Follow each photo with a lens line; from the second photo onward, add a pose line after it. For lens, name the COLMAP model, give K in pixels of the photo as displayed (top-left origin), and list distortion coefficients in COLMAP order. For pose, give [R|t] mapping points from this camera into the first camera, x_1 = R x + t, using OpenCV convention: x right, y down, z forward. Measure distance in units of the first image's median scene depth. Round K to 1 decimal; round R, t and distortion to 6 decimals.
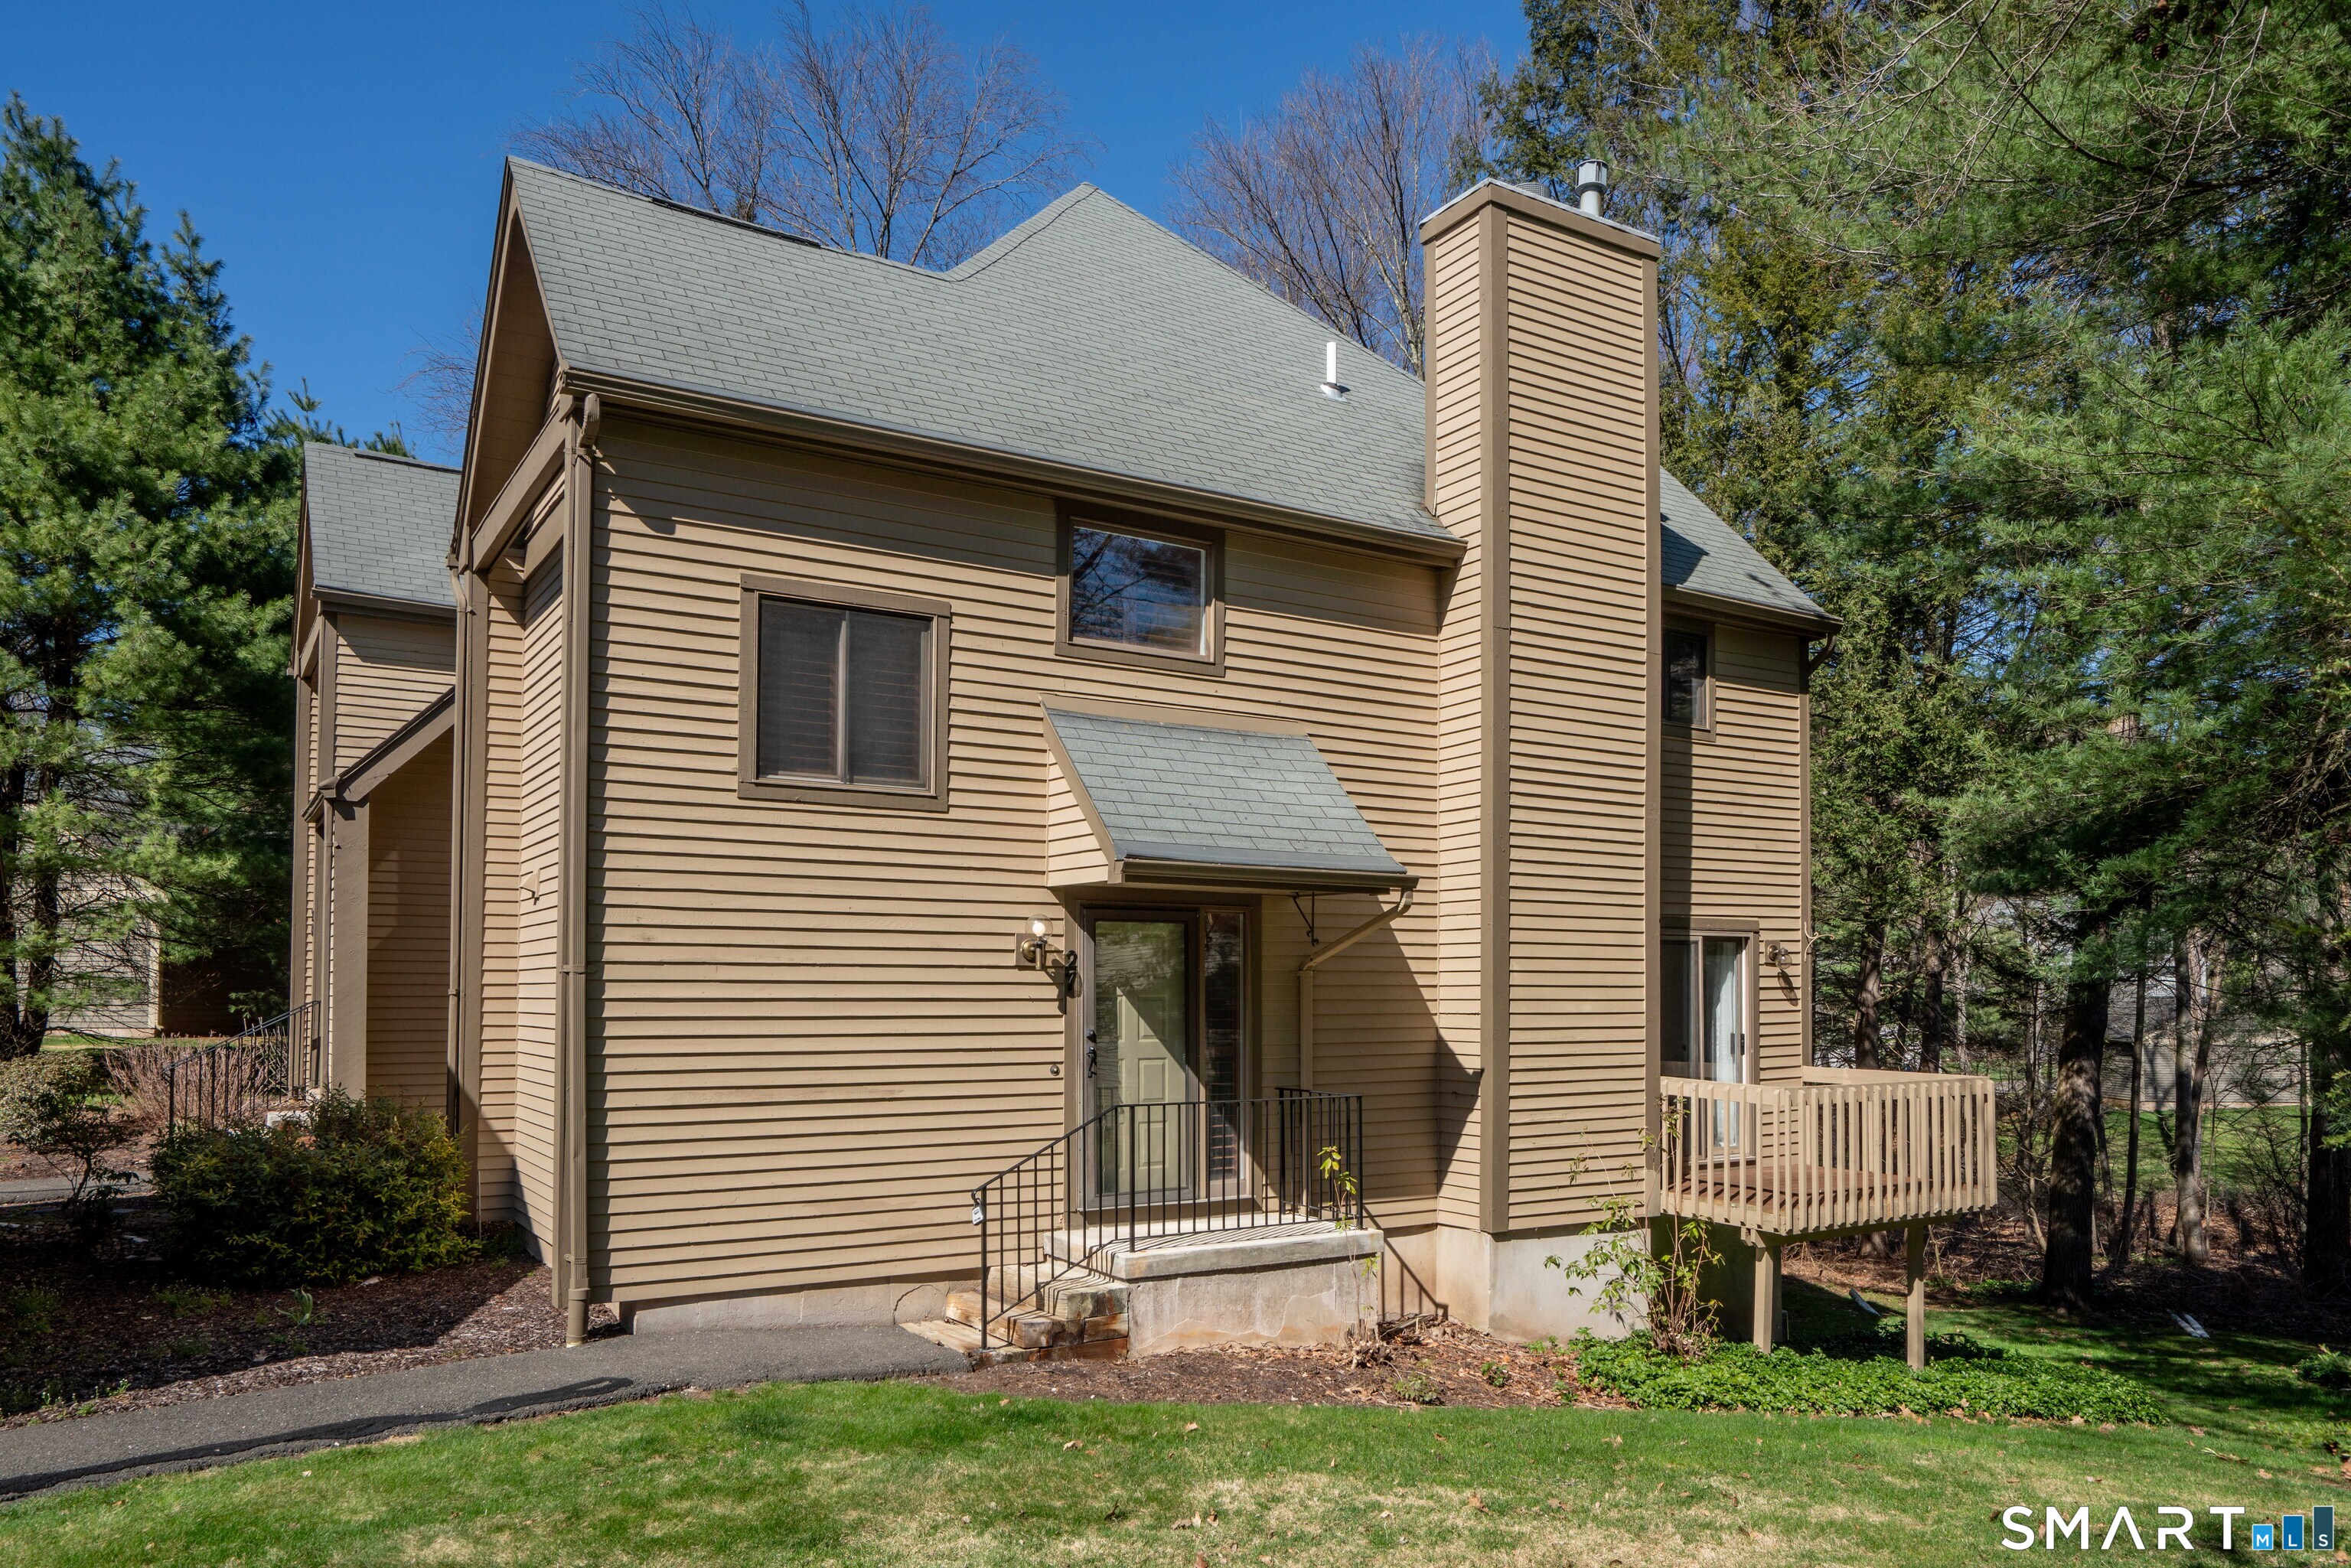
lens RADIAL K [[1571.1, 0, 1175.5], [0, 1571.1, 784.0], [0, 0, 1]] dist [-0.012744, -0.000428]
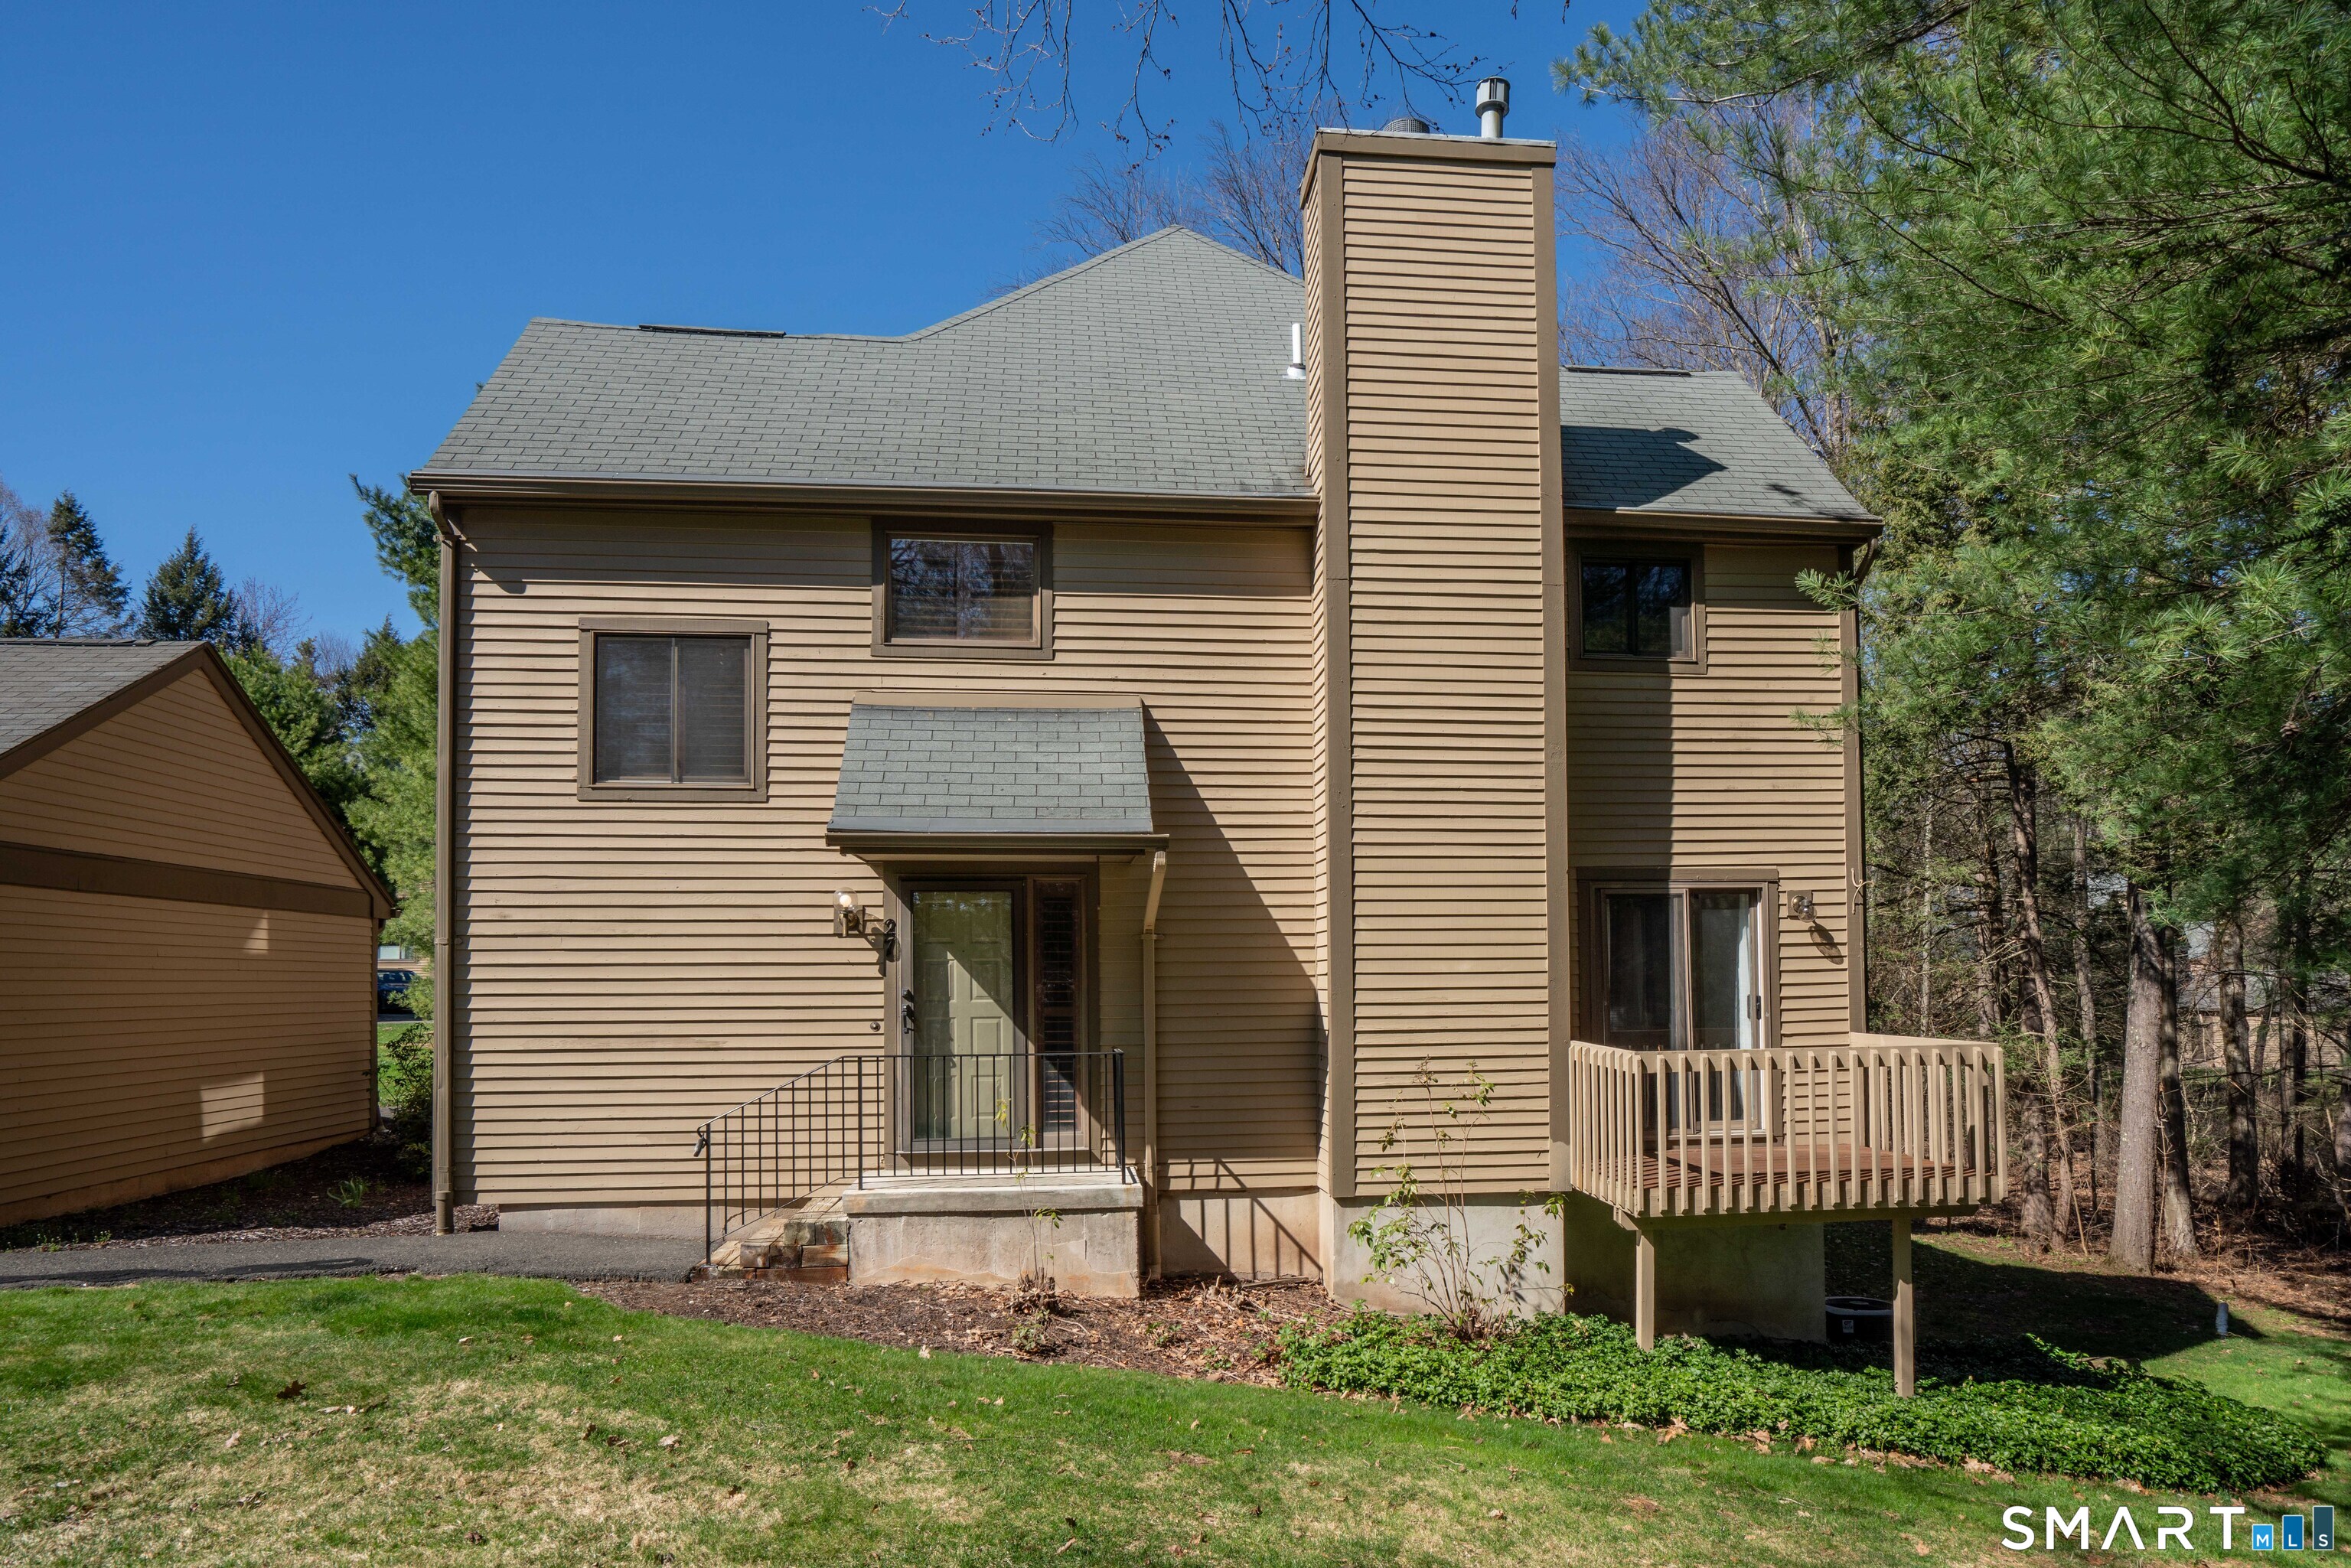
lens RADIAL K [[1401.0, 0, 1177.7], [0, 1401.0, 792.5], [0, 0, 1]] dist [-0.028566, 0.017474]
pose [[0.904704, -0.065994, -0.420898, 0.526764], [0.066178, 0.997707, -0.014187, 0.042767], [0.420870, -0.015019, 0.906997, 0.183355]]
